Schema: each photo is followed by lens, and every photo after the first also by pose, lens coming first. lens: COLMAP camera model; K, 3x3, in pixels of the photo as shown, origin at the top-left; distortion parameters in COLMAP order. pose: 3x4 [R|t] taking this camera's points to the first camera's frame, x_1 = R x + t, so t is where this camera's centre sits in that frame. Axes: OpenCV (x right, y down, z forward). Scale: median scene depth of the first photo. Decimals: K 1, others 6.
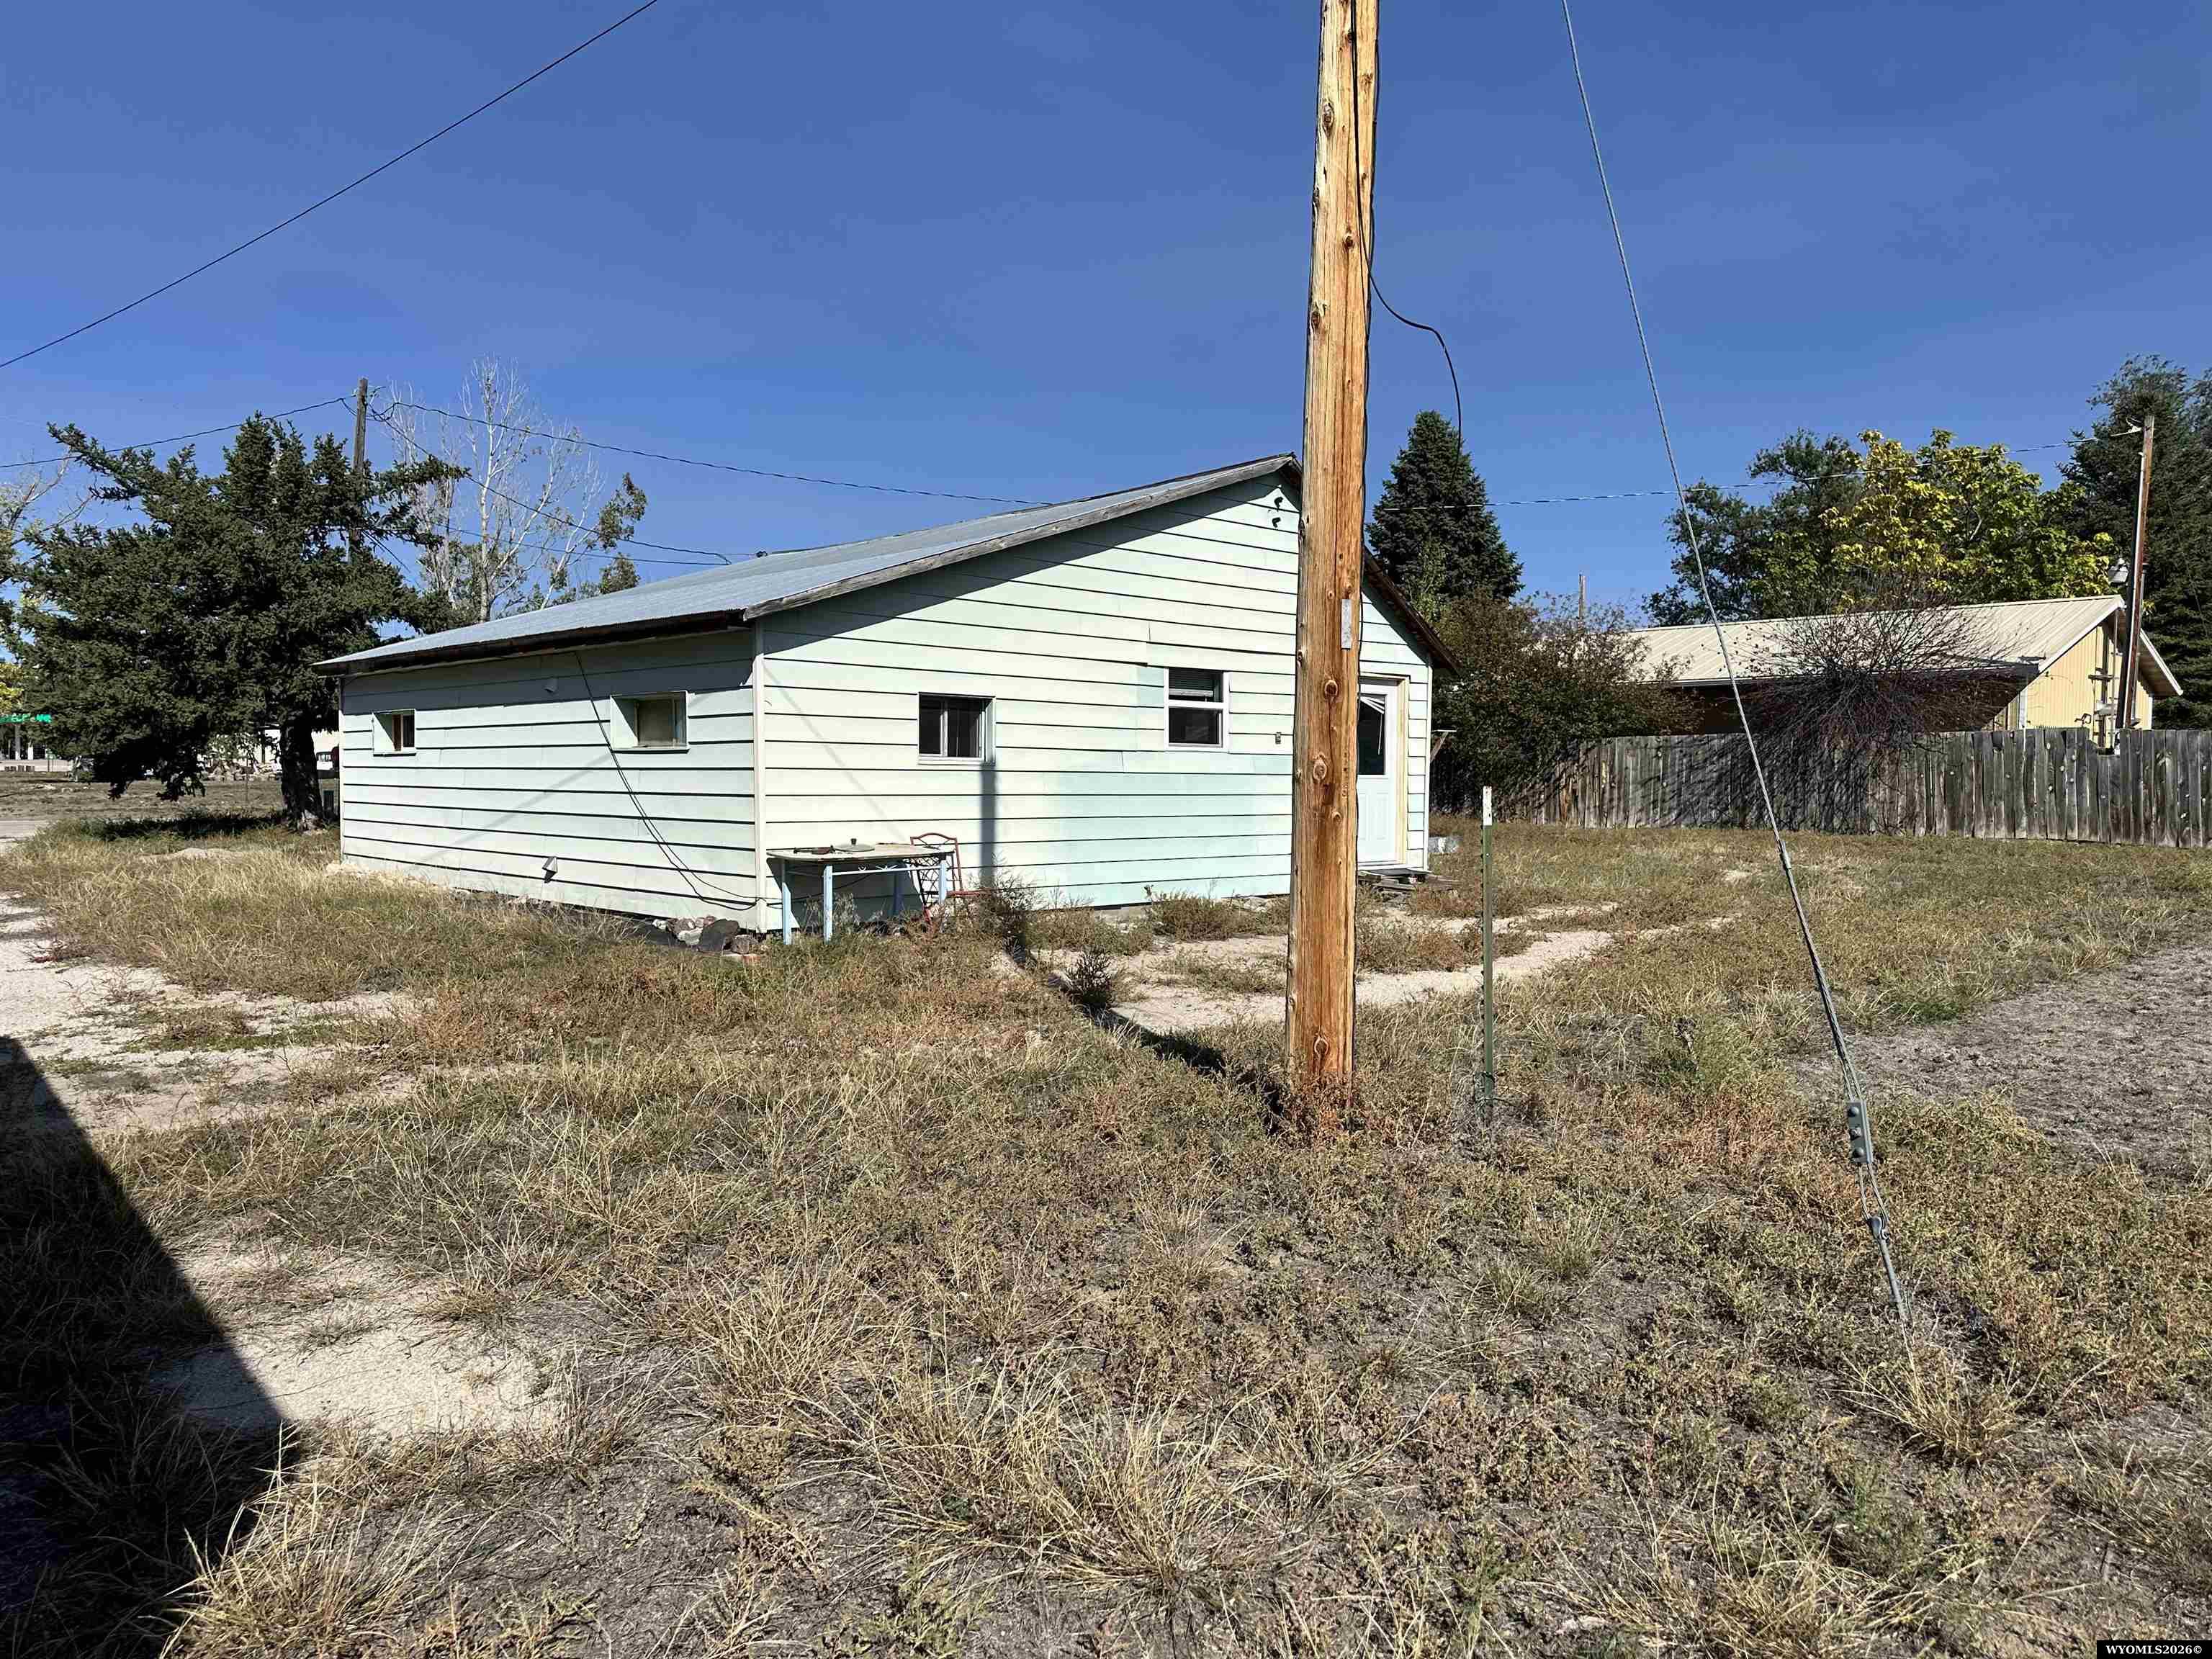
lens RADIAL K [[1575.8, 0, 1106.0], [0, 1575.8, 829.5], [0, 0, 1]] dist [0.186126, -0.348801]
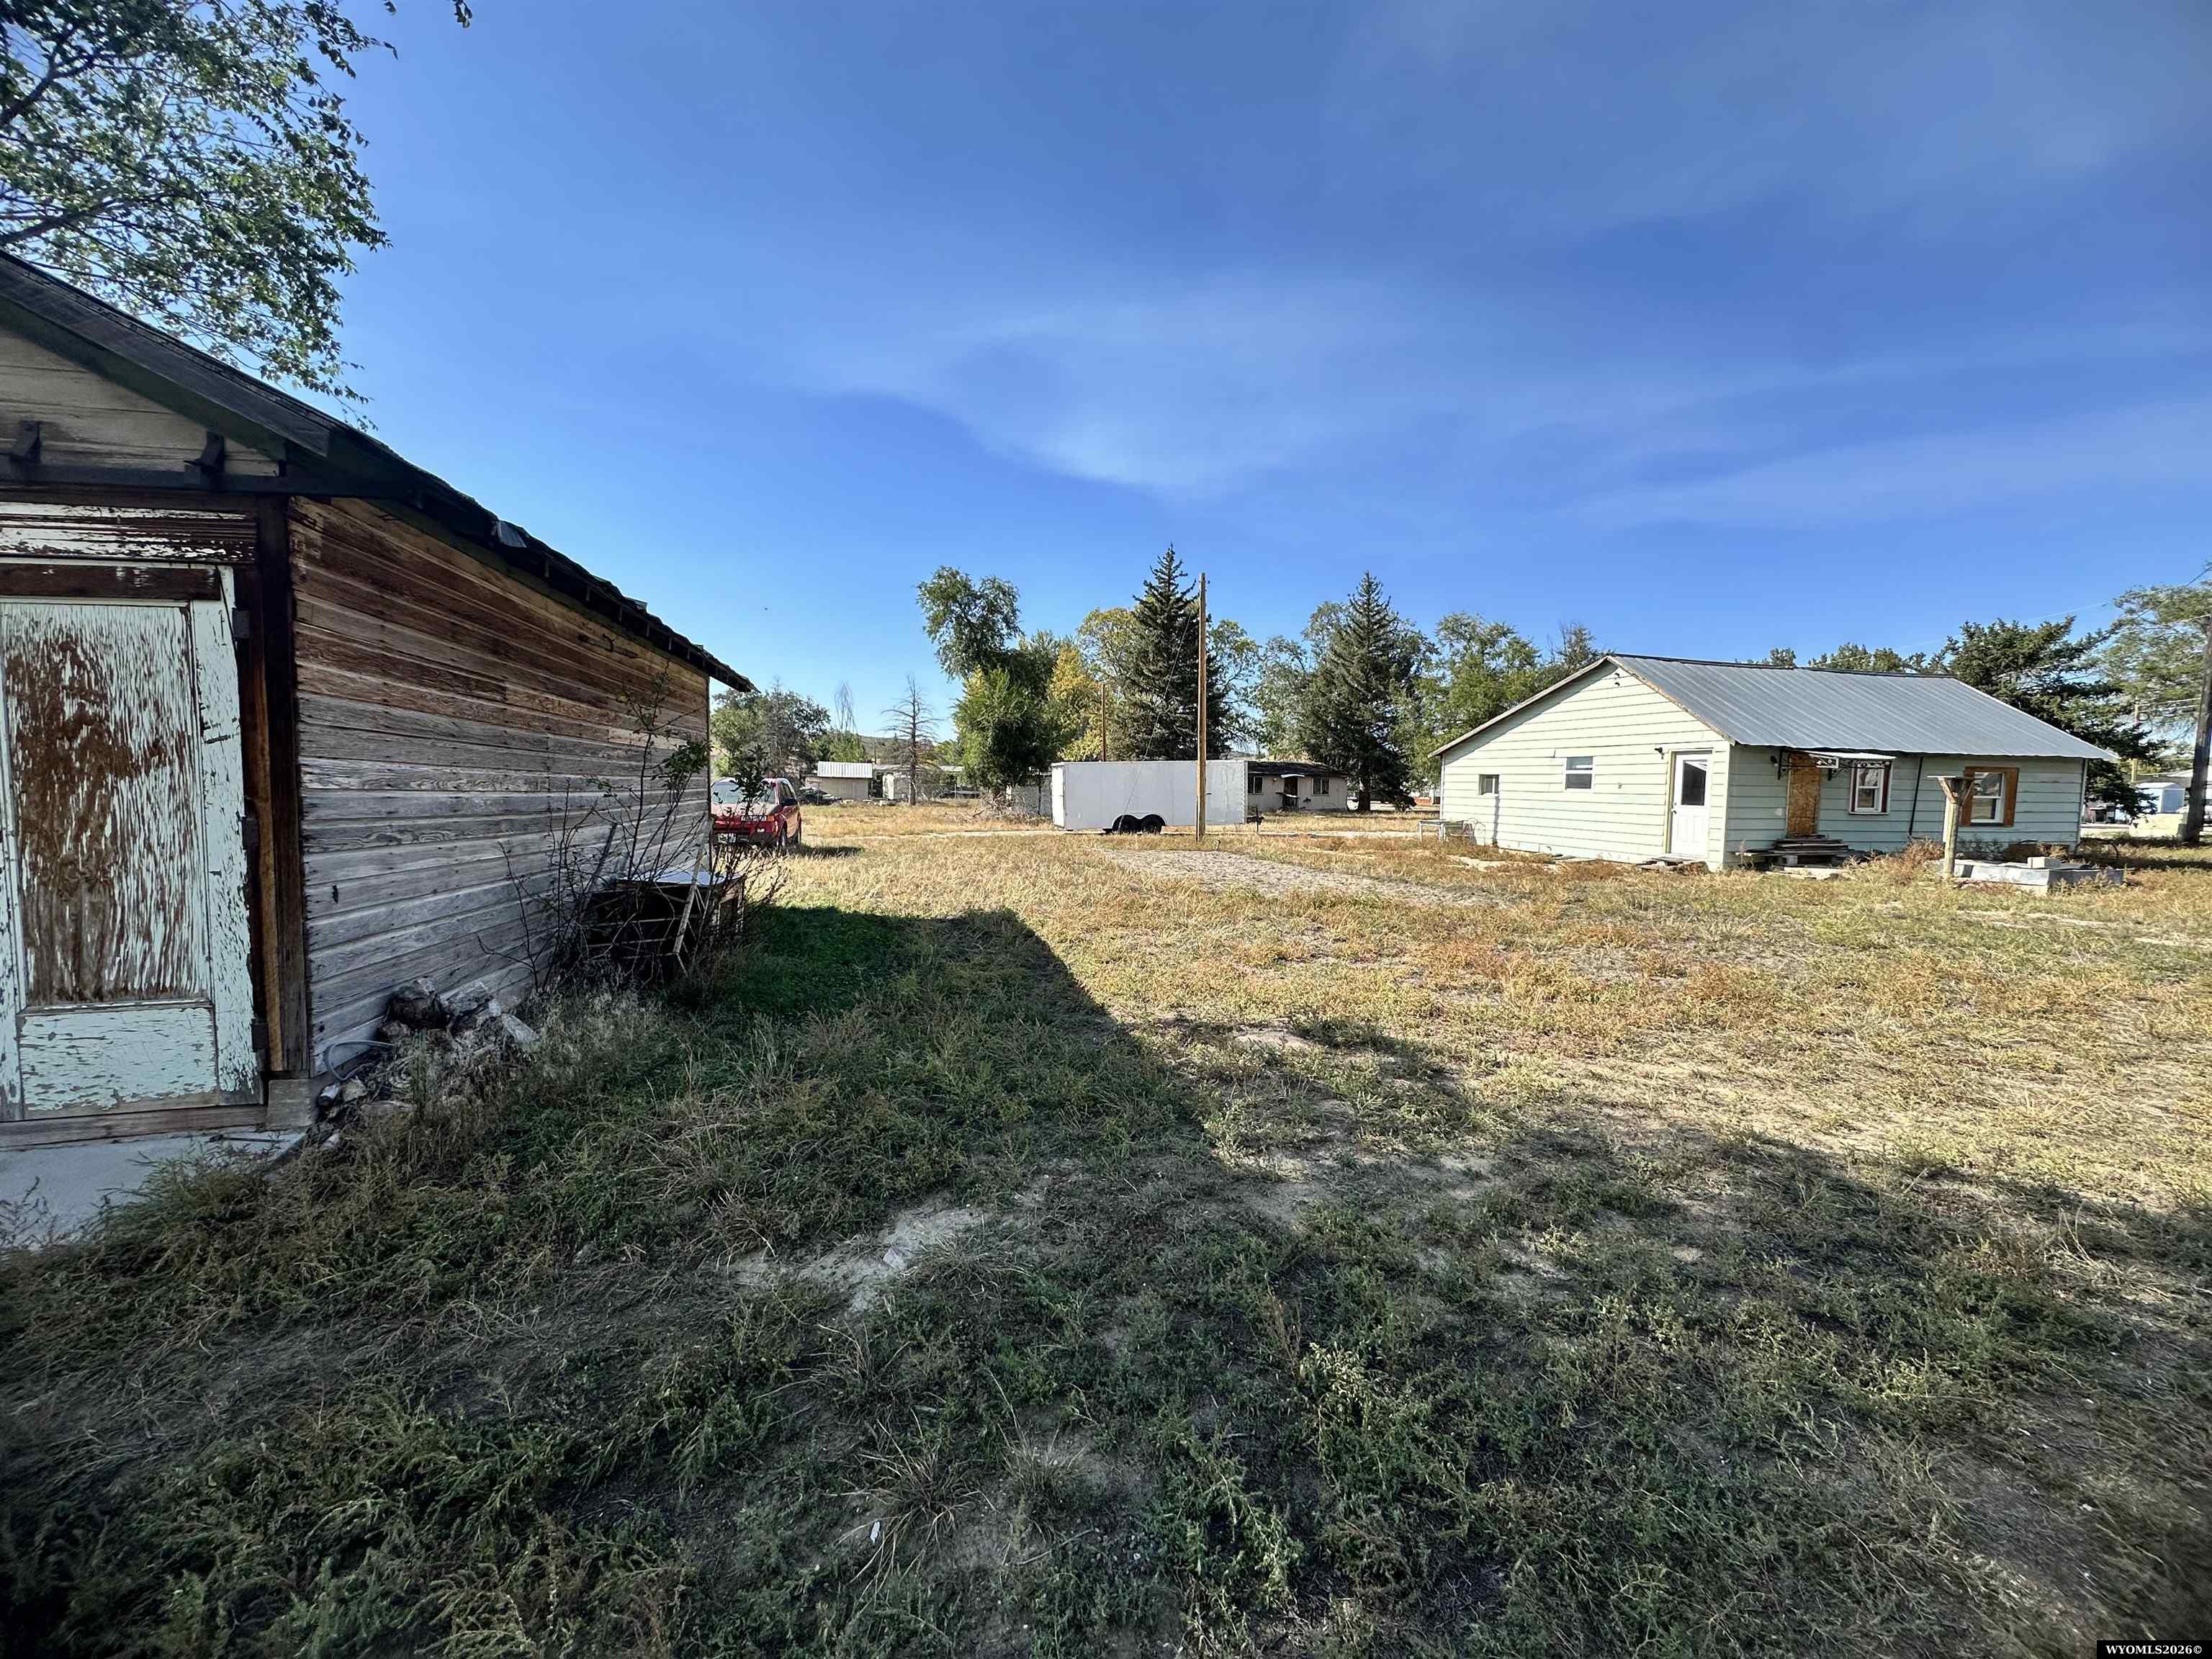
lens RADIAL K [[880.7, 0, 1106.0], [0, 880.7, 829.5], [0, 0, 1]] dist [-0.002697, -0.000550]
pose [[-0.489279, 0.026074, -0.871738, 1.544929], [-0.059045, 0.996269, 0.062939, -0.035657], [0.870127, 0.082267, -0.485914, 1.041527]]
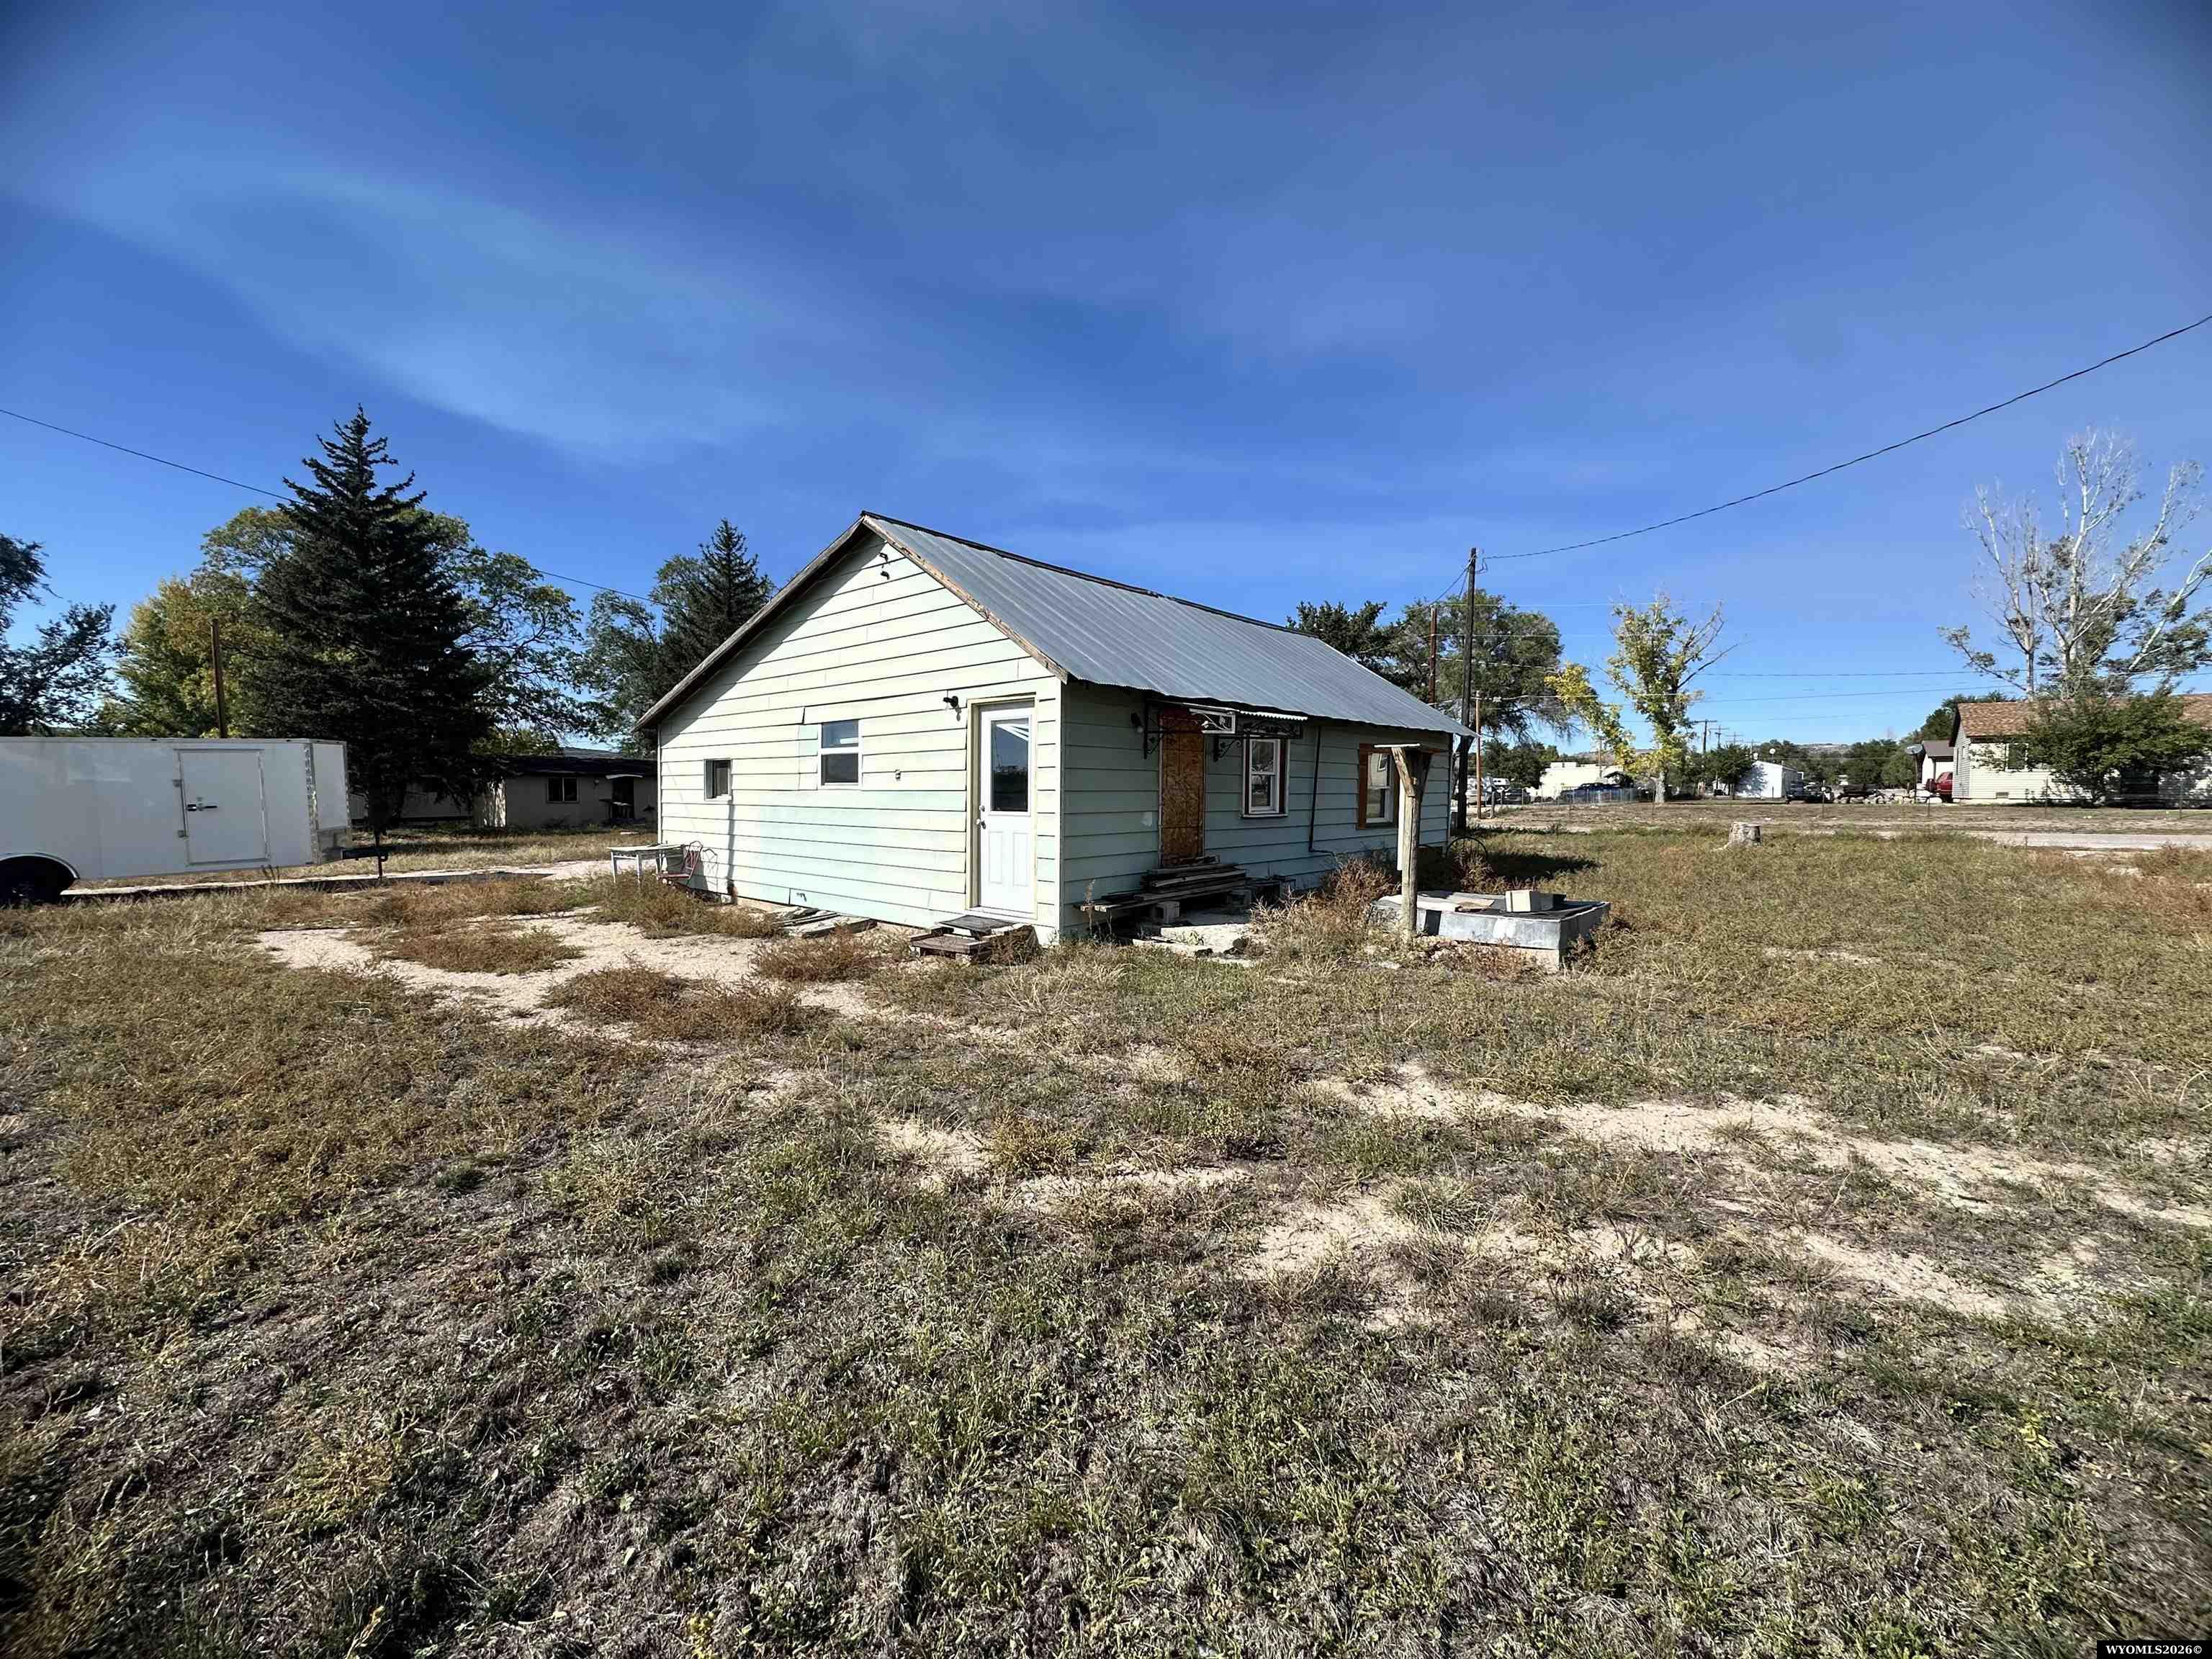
lens RADIAL K [[880.7, 0, 1106.0], [0, 880.7, 829.5], [0, 0, 1]] dist [-0.002697, -0.000550]
pose [[0.089430, 0.031349, -0.995500, 0.757040], [-0.039600, 0.998826, 0.027896, -0.046272], [0.995206, 0.036927, 0.090566, 1.157195]]
